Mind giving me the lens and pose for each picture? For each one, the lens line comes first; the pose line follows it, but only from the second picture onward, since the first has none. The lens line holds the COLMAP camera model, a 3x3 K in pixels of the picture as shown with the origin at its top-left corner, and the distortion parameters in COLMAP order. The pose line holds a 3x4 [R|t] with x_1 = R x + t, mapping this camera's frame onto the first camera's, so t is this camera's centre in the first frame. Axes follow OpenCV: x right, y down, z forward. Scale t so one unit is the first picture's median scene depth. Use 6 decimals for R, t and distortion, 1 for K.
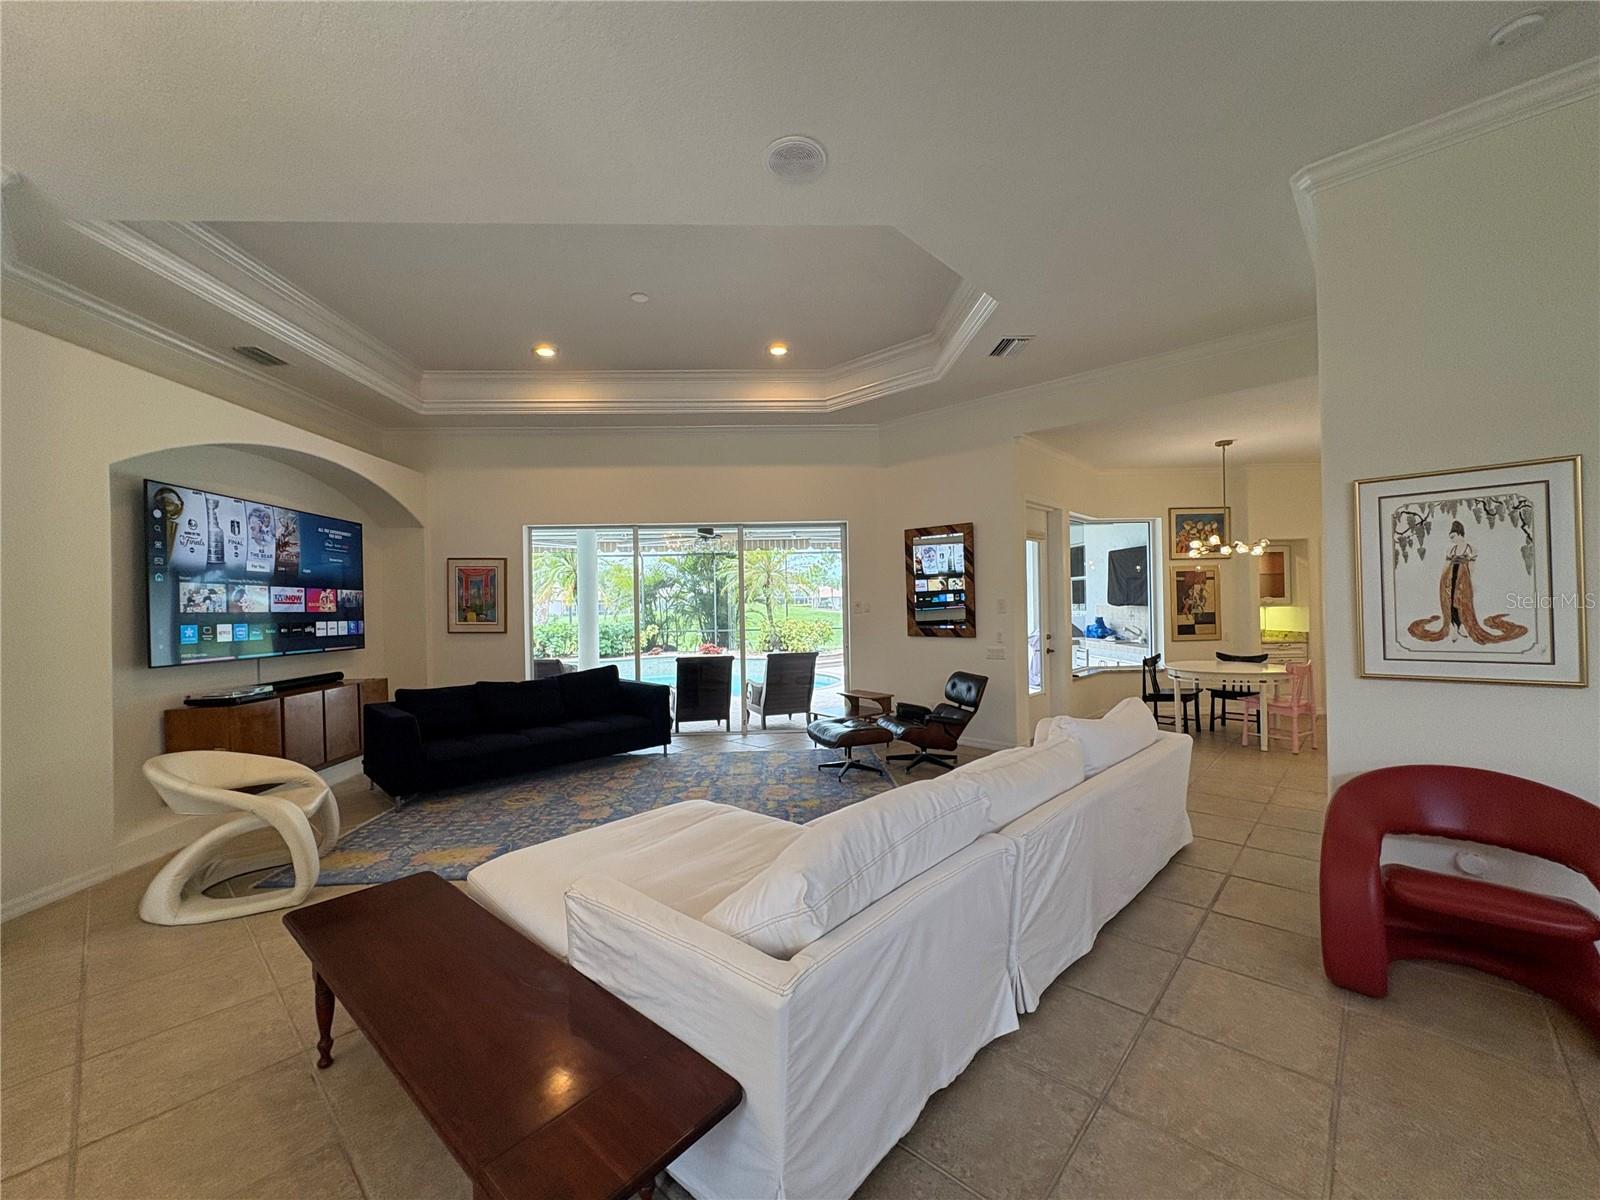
lens RADIAL K [[640.4, 0, 800.0], [0, 640.4, 600.0], [0, 0, 1]] dist [-0.000250, 0.000321]
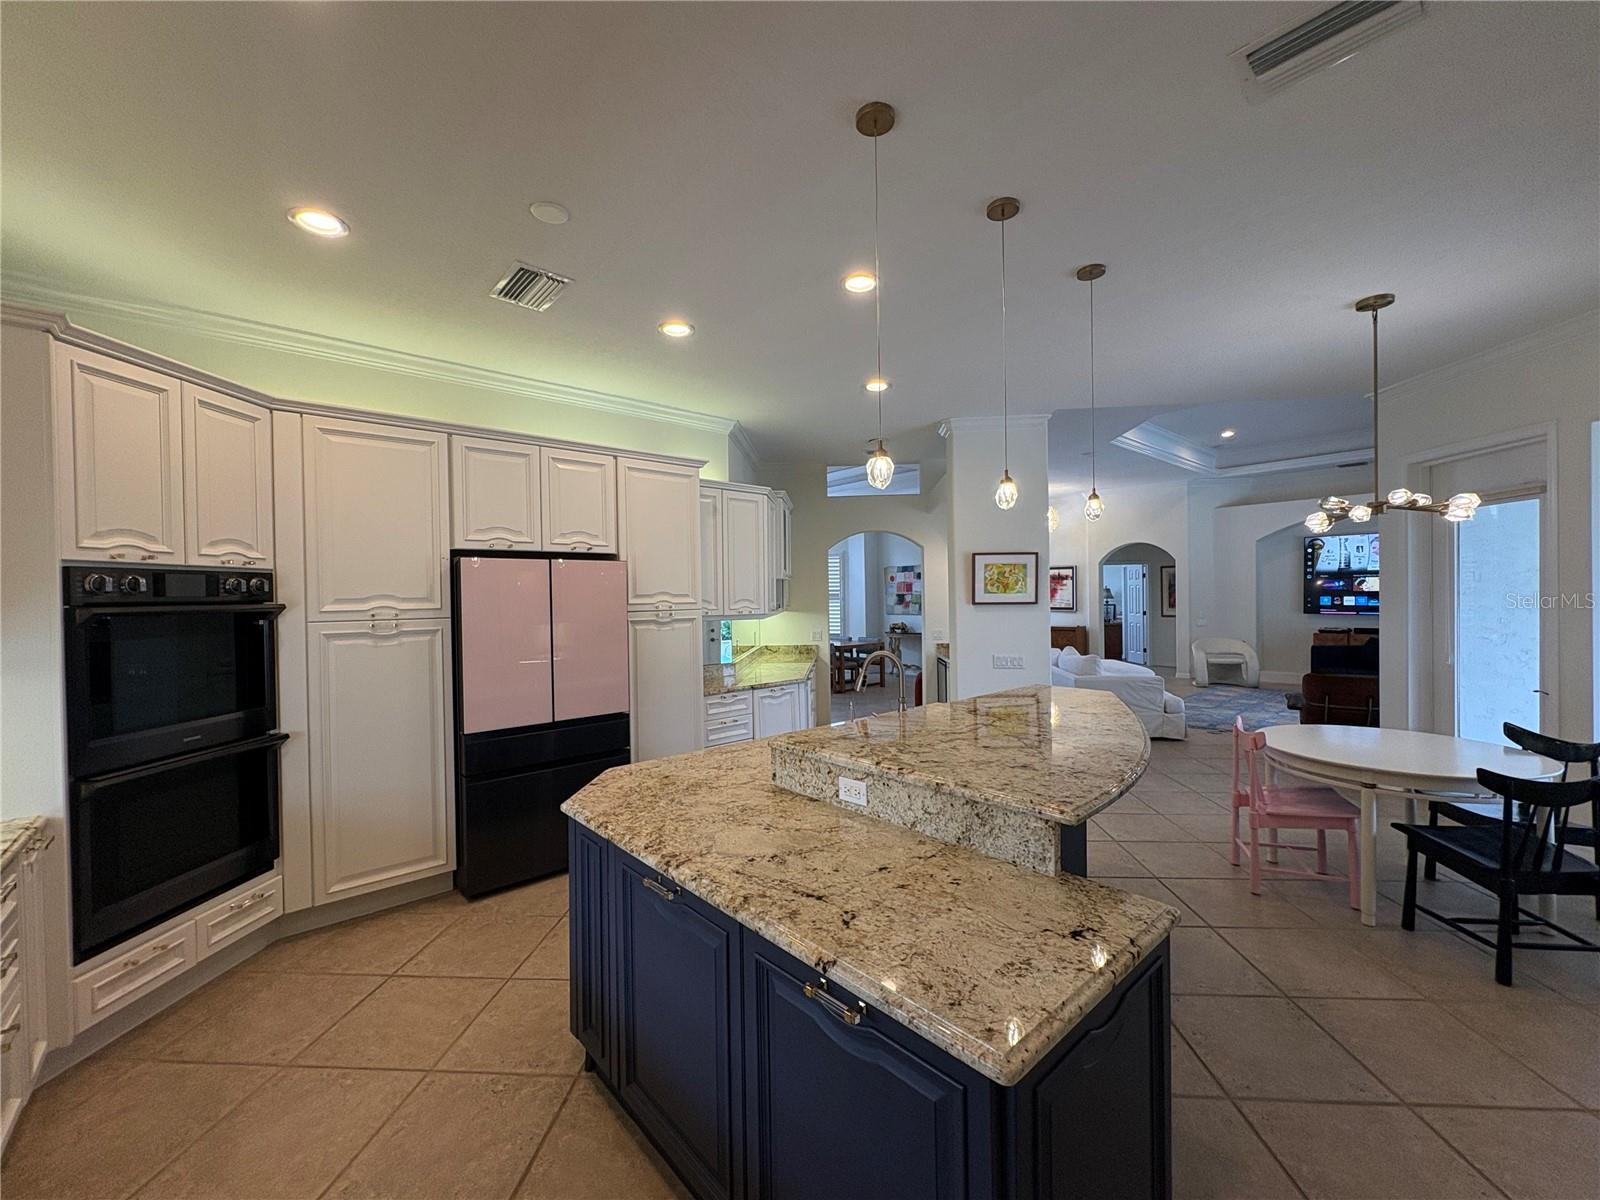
lens RADIAL K [[637.2, 0, 800.0], [0, 637.2, 600.0], [0, 0, 1]] dist [0.000298, 0.000295]
pose [[-0.781462, 0.037408, -0.622830, 1.434499], [0.034527, 0.999264, 0.016697, -0.038215], [0.622997, -0.008456, -0.782179, 1.195955]]
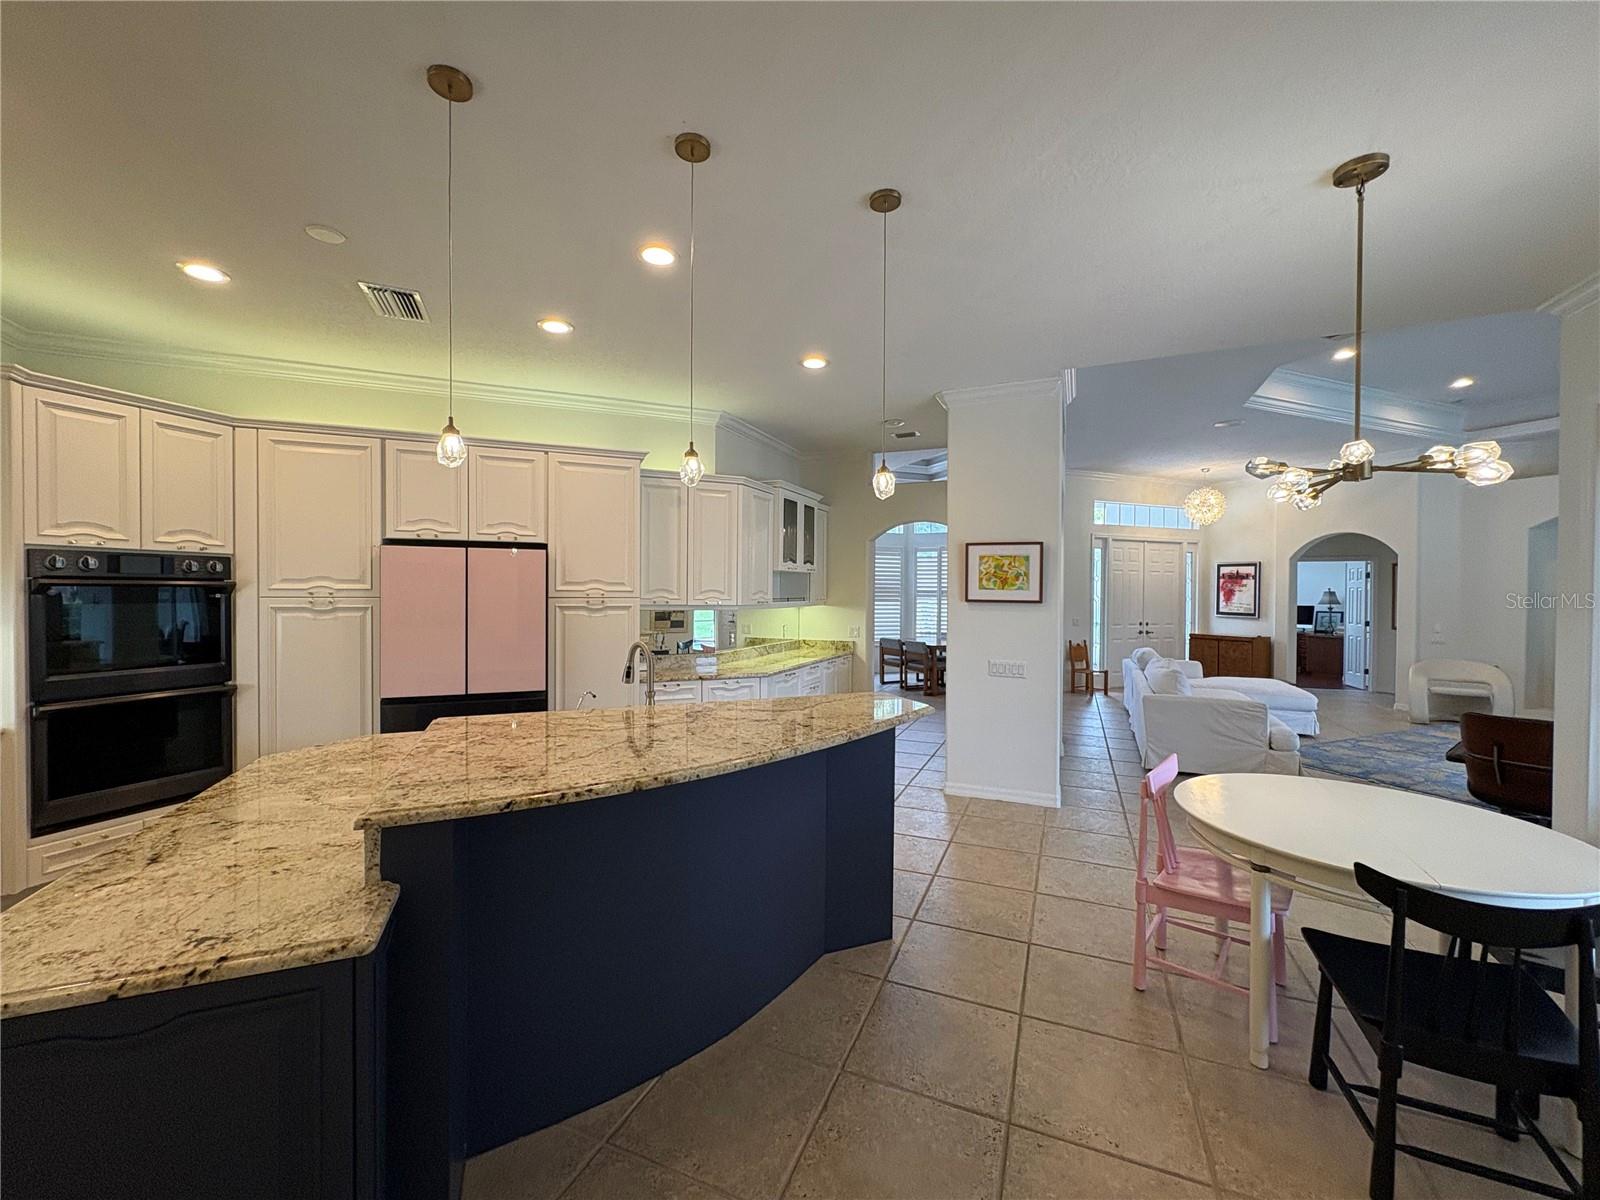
lens RADIAL K [[637.2, 0, 800.0], [0, 637.2, 600.0], [0, 0, 1]] dist [0.000298, 0.000295]
pose [[-0.942907, 0.017929, -0.332574, 1.143775], [0.014033, 0.999802, 0.014113, -0.024704], [0.332761, 0.008640, -0.942972, 1.321064]]
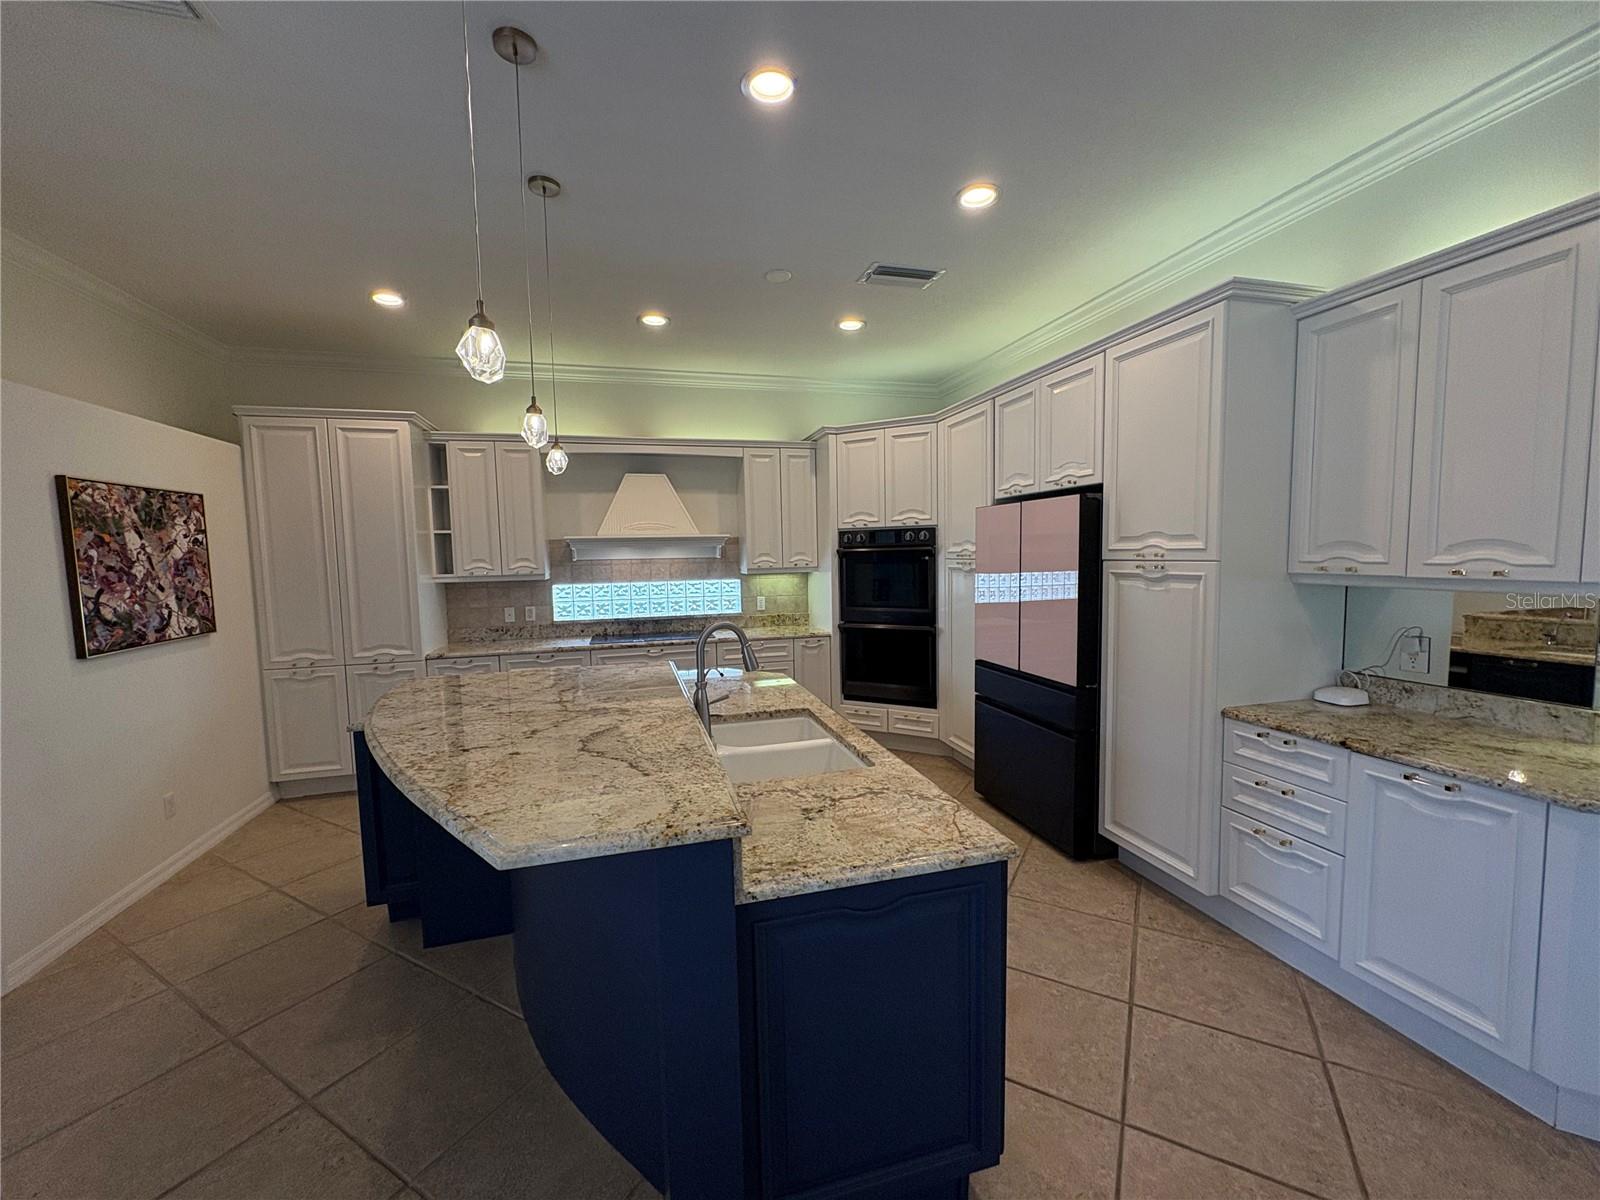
lens RADIAL K [[637.2, 0, 800.0], [0, 637.2, 600.0], [0, 0, 1]] dist [0.000298, 0.000295]
pose [[-0.220319, -0.048785, 0.974207, 0.738982], [0.020043, 0.998311, 0.054525, -0.022178], [-0.975222, 0.031539, -0.218969, 0.908905]]
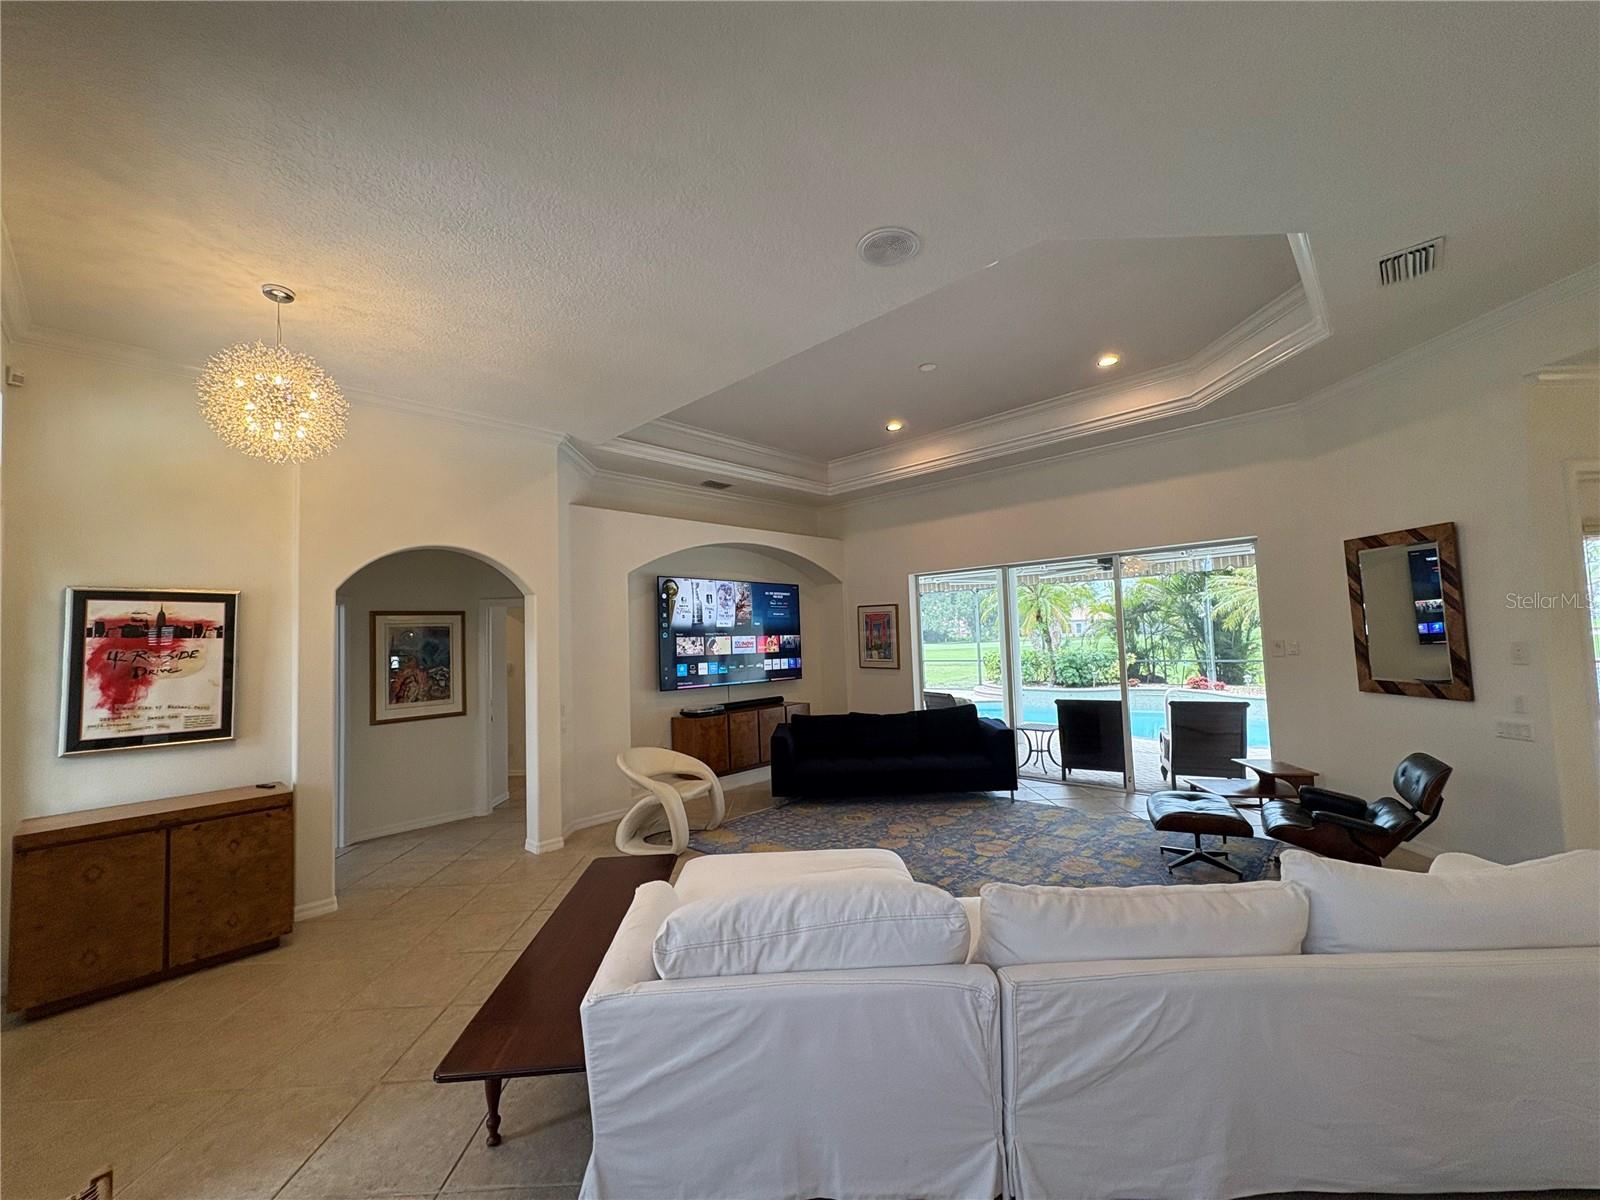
lens RADIAL K [[637.2, 0, 800.0], [0, 637.2, 600.0], [0, 0, 1]] dist [0.000298, 0.000295]
pose [[0.693145, -0.047087, -0.719259, 0.288221], [0.025880, 0.998846, -0.040451, -0.035553], [0.720333, 0.009424, 0.693564, 0.086273]]
